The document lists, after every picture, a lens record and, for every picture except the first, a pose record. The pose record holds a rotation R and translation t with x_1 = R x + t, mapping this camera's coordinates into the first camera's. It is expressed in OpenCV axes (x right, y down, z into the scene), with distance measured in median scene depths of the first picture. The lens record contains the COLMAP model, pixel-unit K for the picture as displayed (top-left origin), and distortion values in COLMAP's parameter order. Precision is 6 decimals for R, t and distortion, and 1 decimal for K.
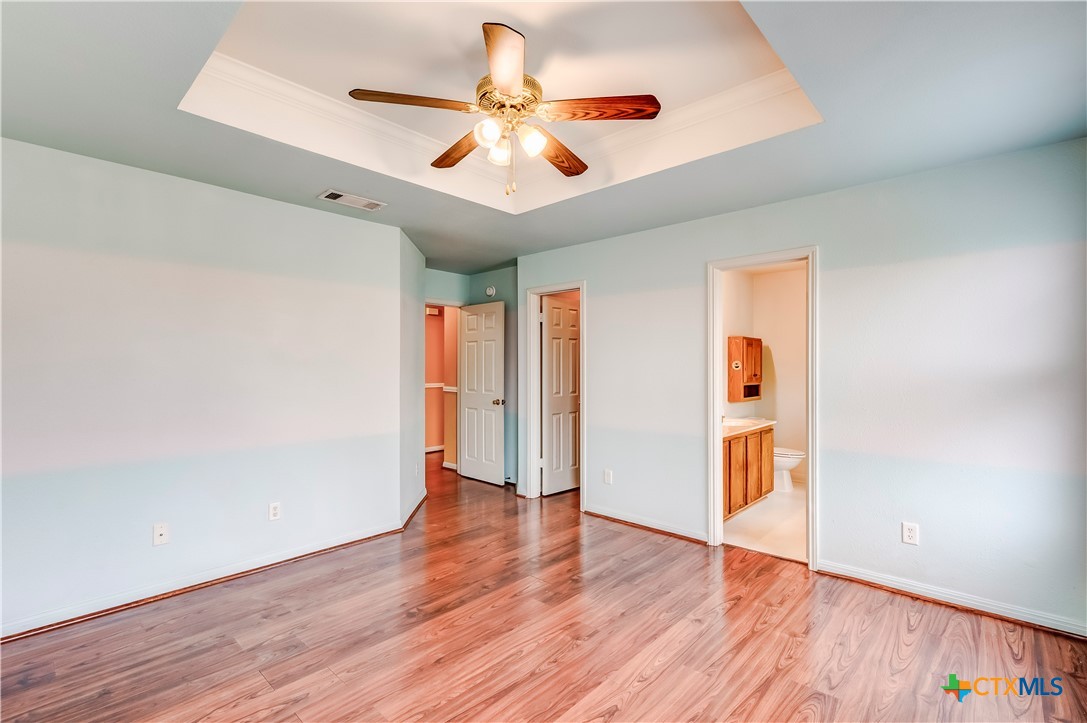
lens RADIAL K [[493.4, 0, 544.4], [0, 493.4, 369.6], [0, 0, 1]] dist [0.005331, -0.000605]
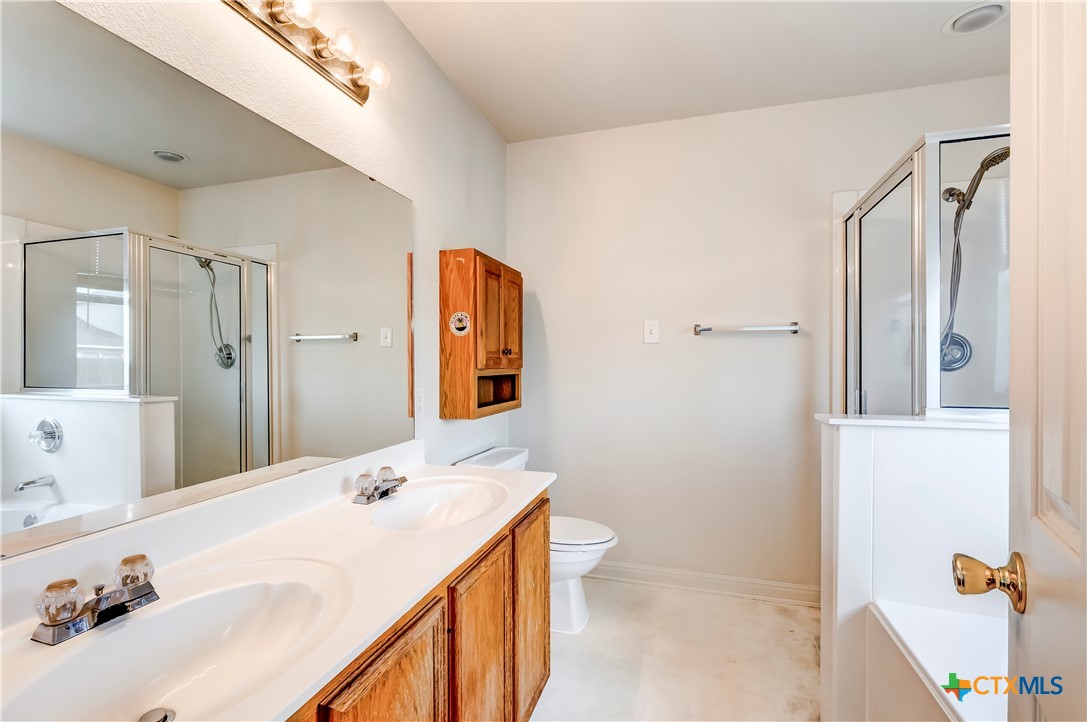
lens RADIAL K [[493.4, 0, 544.2], [0, 493.4, 363.7], [0, 0, 1]] dist [0.005331, -0.000605]
pose [[0.903045, -0.000912, 0.429545, 0.282023], [0.004396, 0.999965, -0.007120, 0.025073], [-0.429524, 0.008318, 0.903017, 0.622163]]
